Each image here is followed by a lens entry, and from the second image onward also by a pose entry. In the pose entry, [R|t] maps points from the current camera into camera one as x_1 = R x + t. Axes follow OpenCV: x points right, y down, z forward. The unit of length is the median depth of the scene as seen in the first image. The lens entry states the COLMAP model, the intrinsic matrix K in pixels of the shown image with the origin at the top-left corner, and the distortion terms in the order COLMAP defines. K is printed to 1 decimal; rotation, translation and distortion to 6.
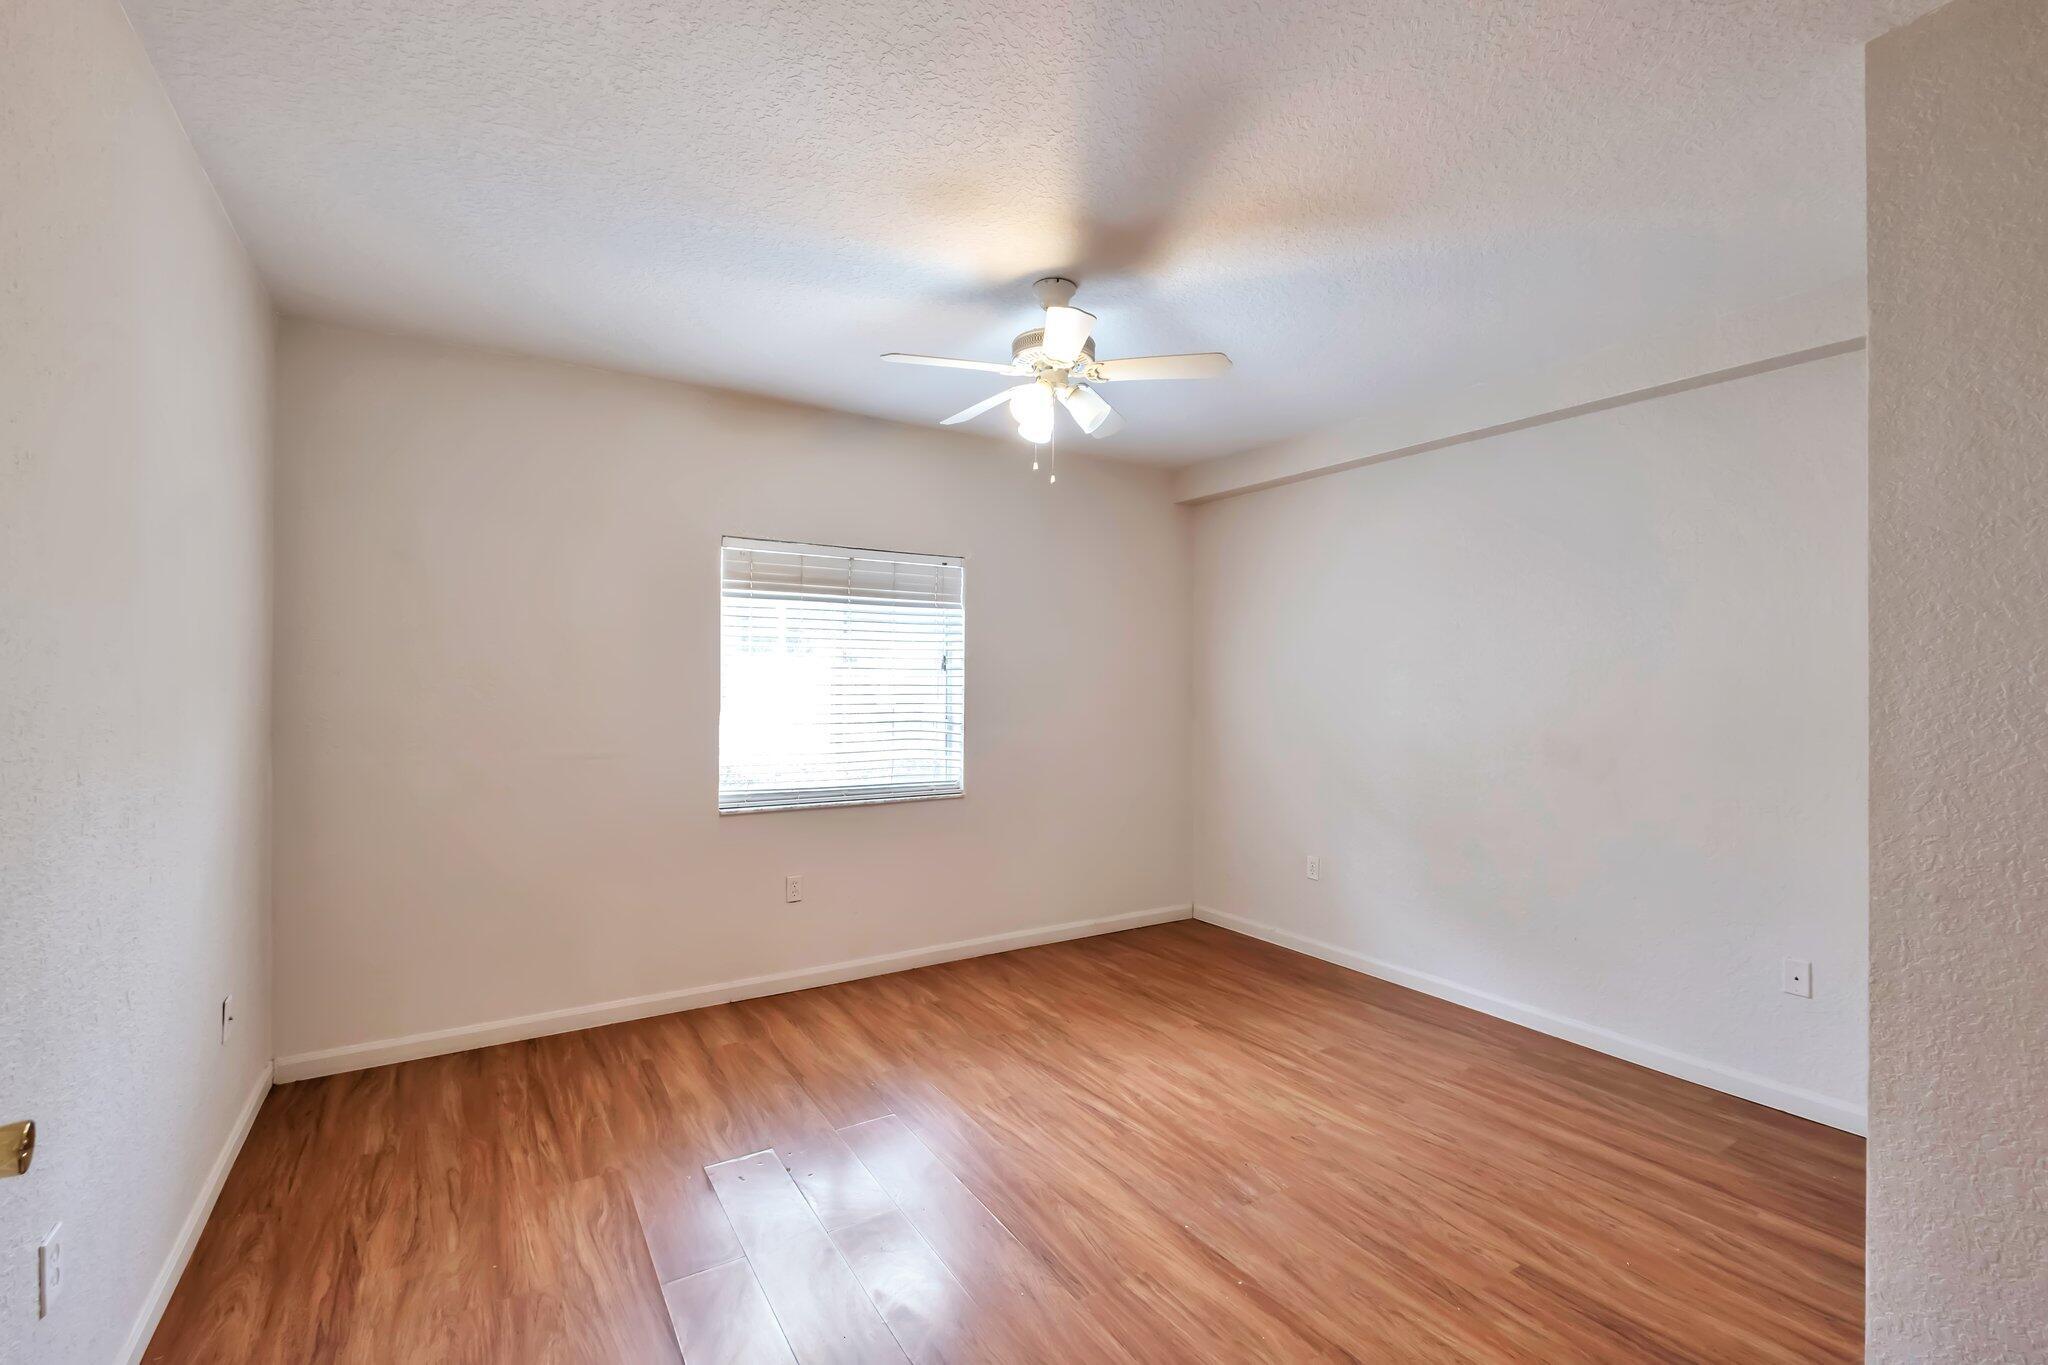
lens RADIAL K [[883.6, 0, 1017.9], [0, 883.6, 680.9], [0, 0, 1]] dist [0.000733, 0.000213]
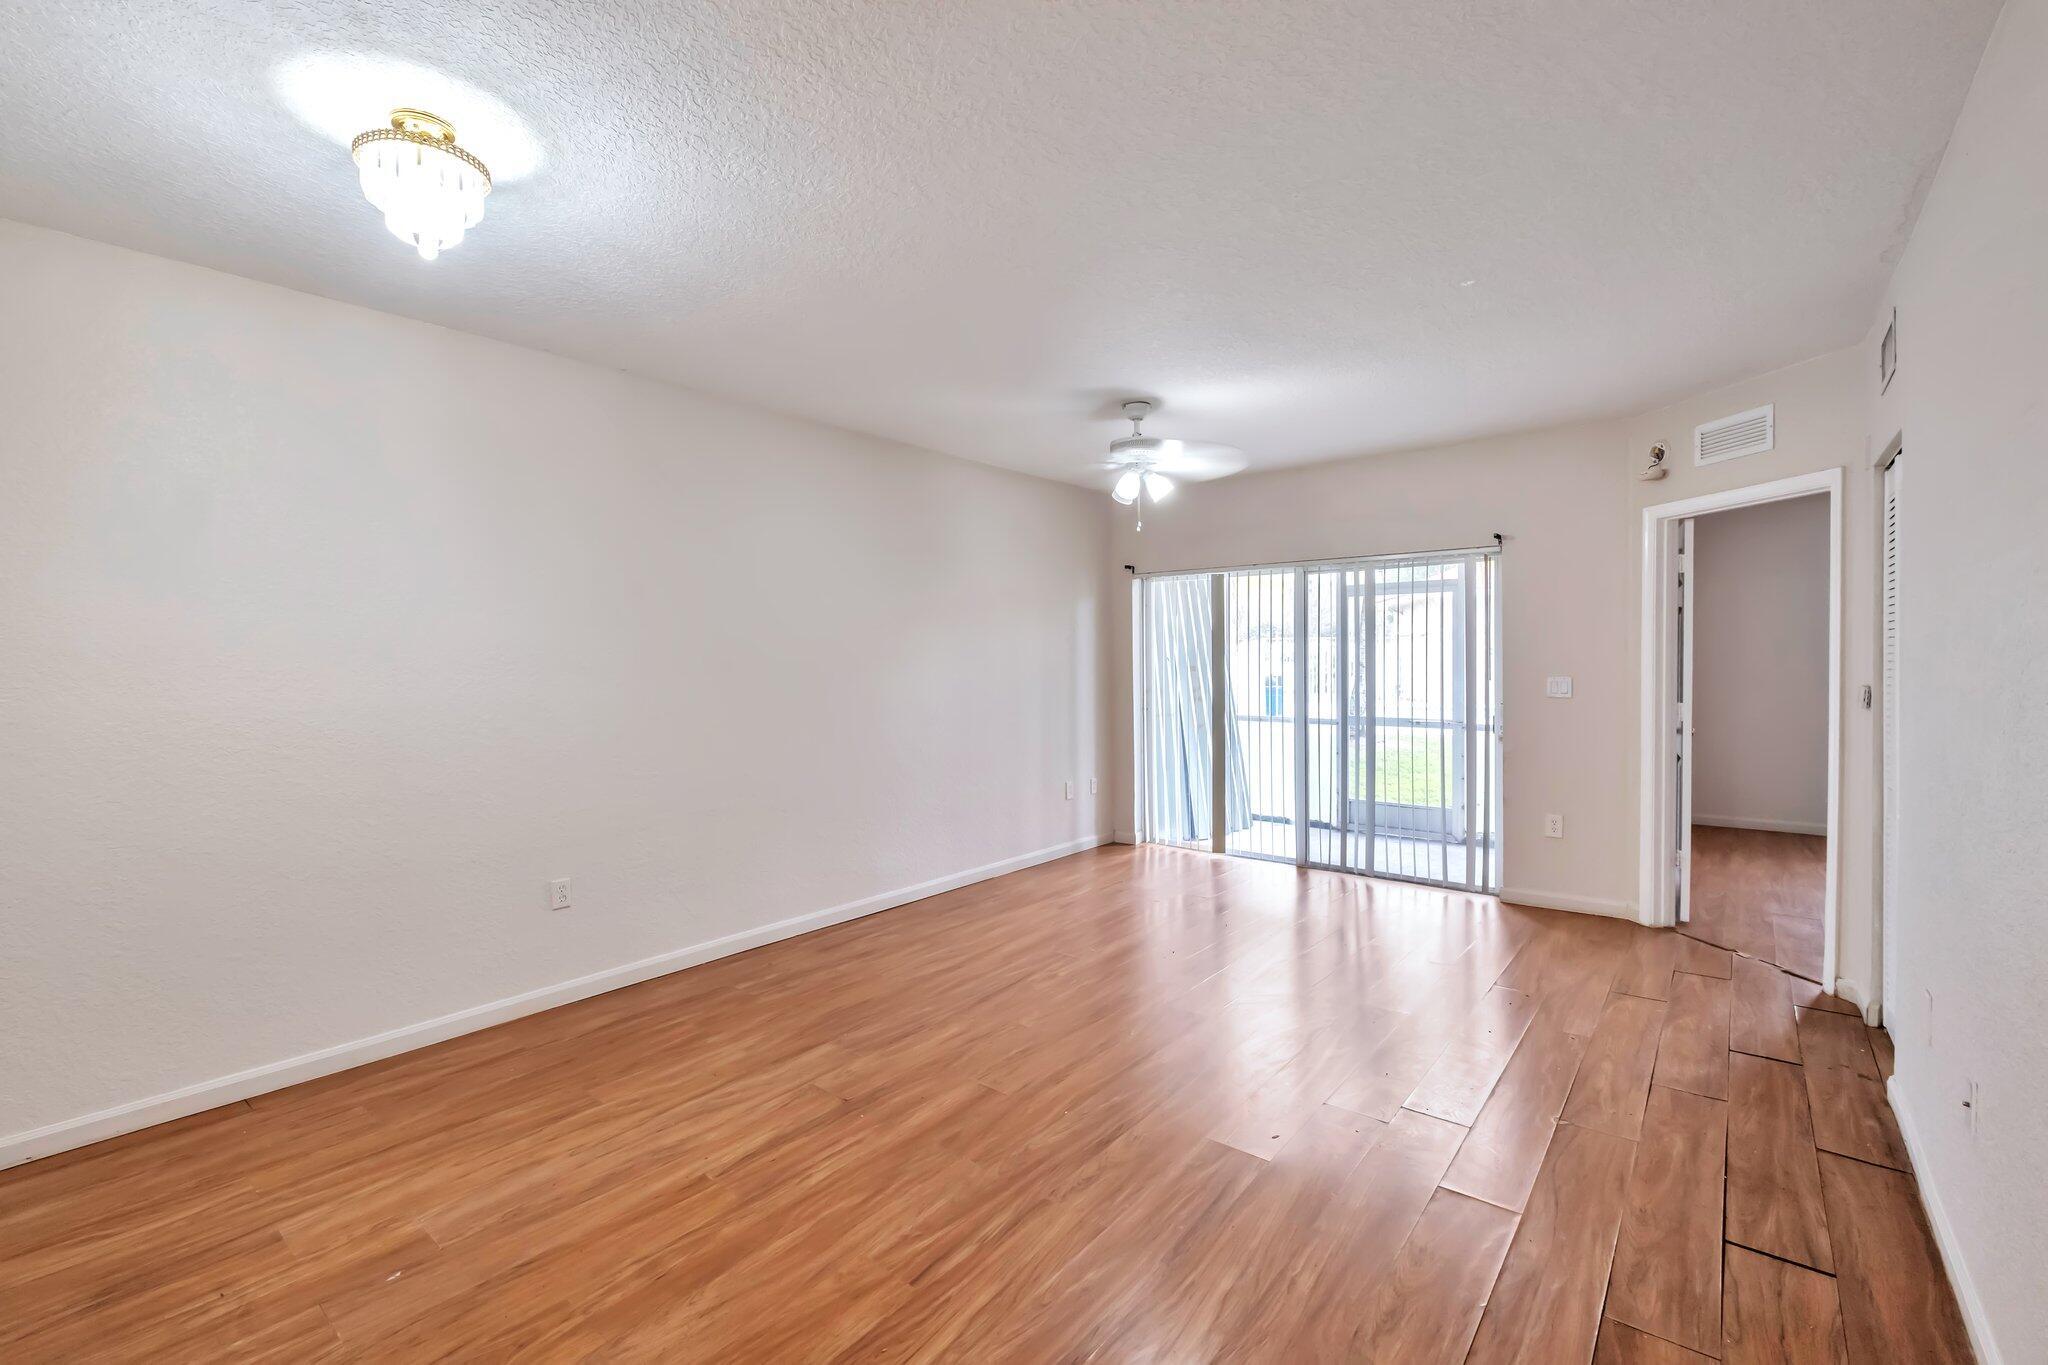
lens RADIAL K [[883.6, 0, 1021.0], [0, 883.6, 675.8], [0, 0, 1]] dist [0.000733, 0.000213]
pose [[-0.322088, -0.012904, 0.946622, -0.752764], [0.003994, 0.999880, 0.014989, -0.004737], [-0.946701, 0.008608, -0.321997, 0.918630]]
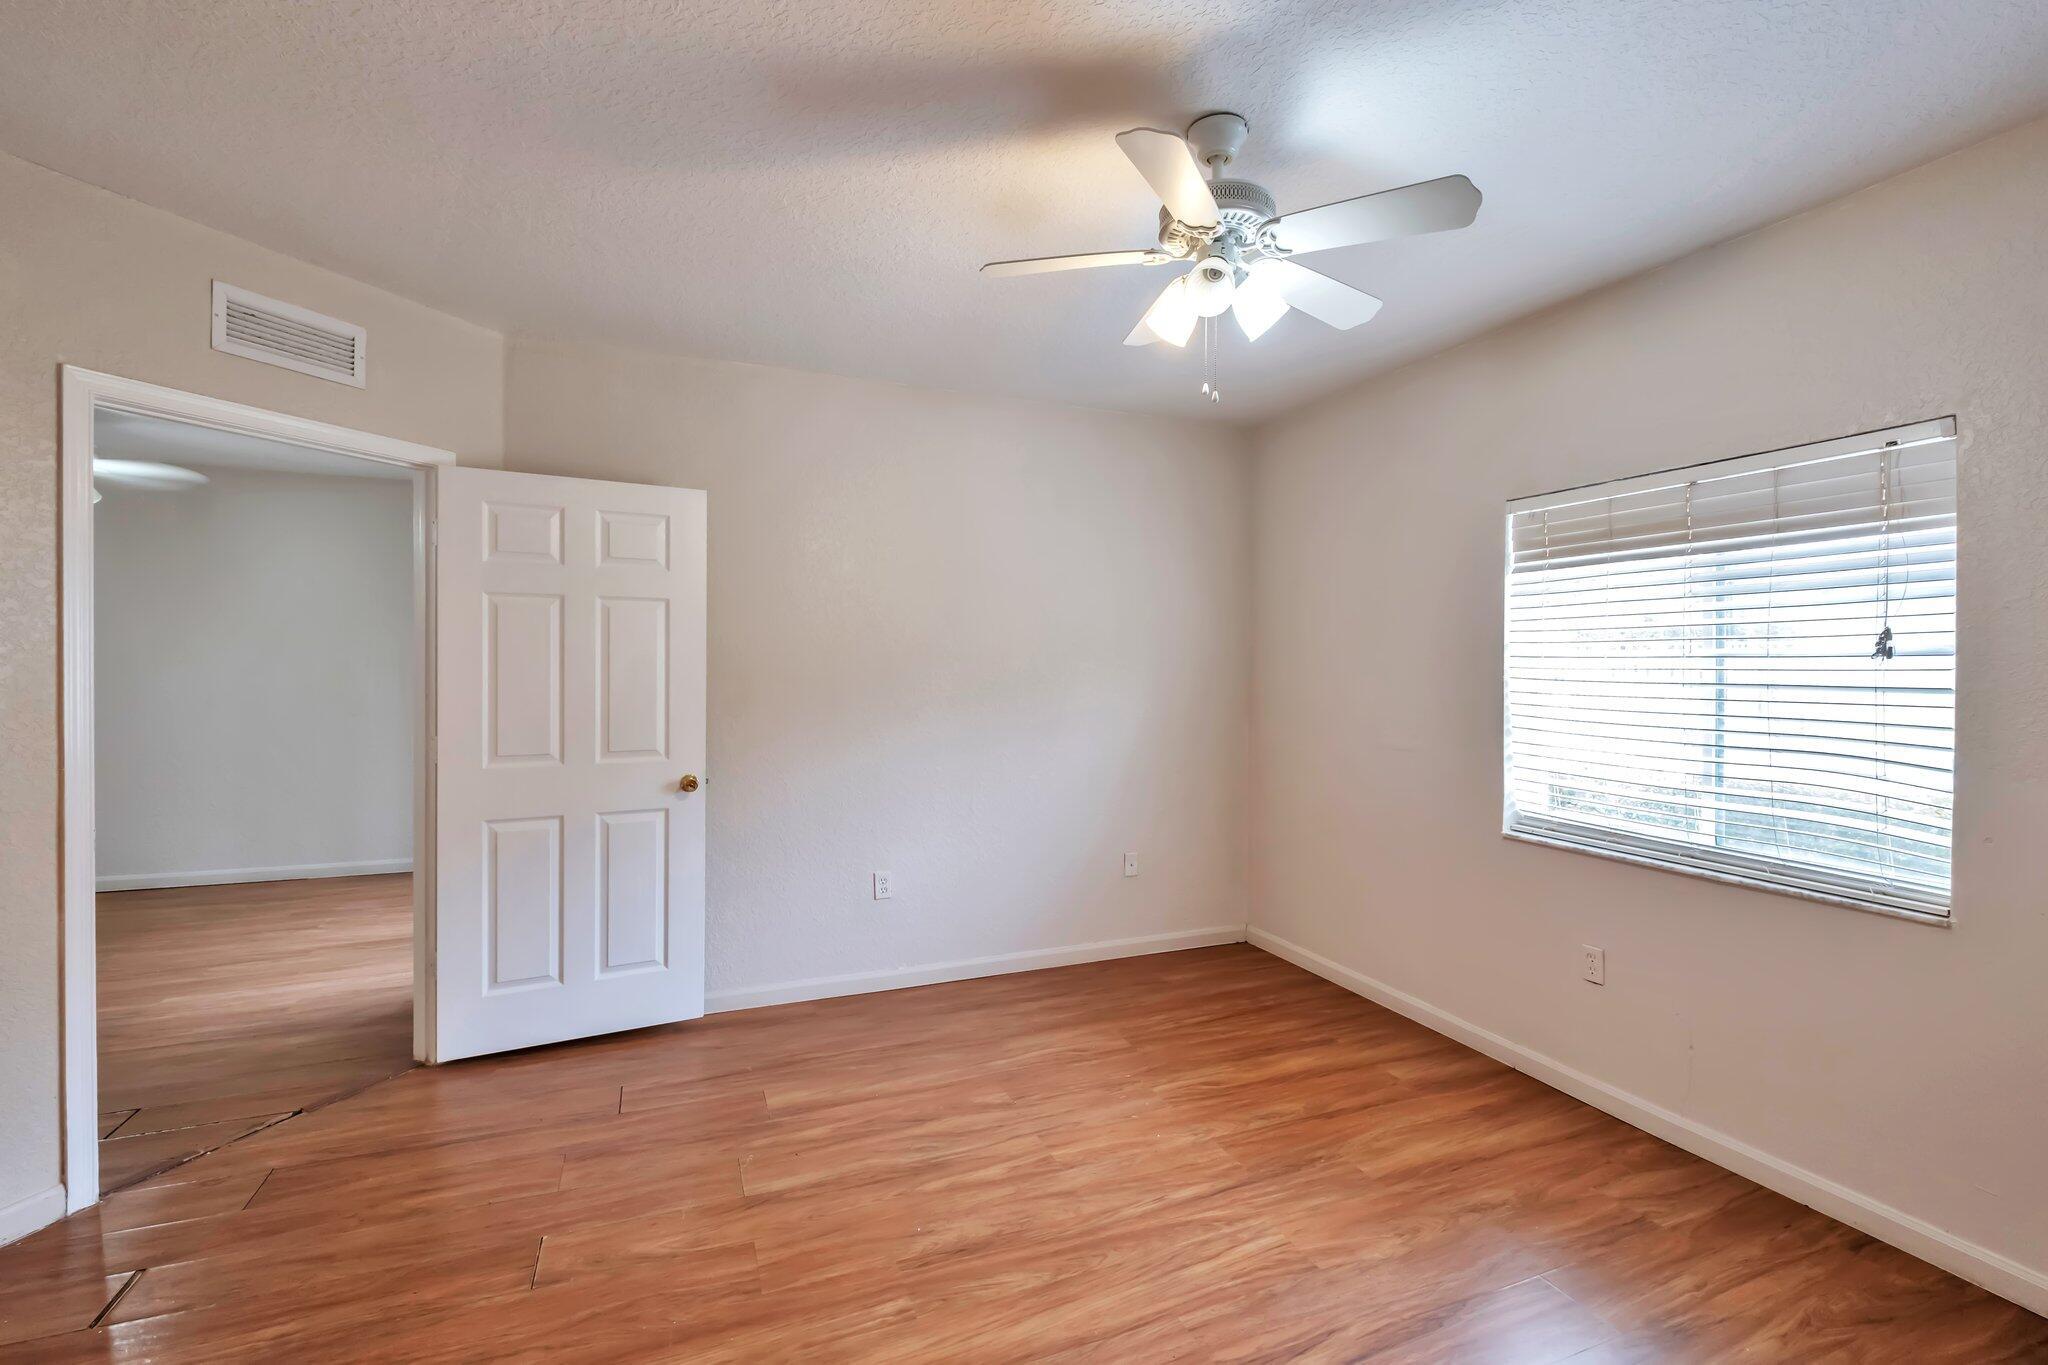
lens RADIAL K [[883.6, 0, 1019.2], [0, 883.6, 676.7], [0, 0, 1]] dist [0.000733, 0.000213]
pose [[-0.169127, 0.005119, -0.985581, 0.581041], [-0.005867, 0.999964, 0.006200, -0.001164], [0.985577, 0.006831, -0.169091, 0.711293]]
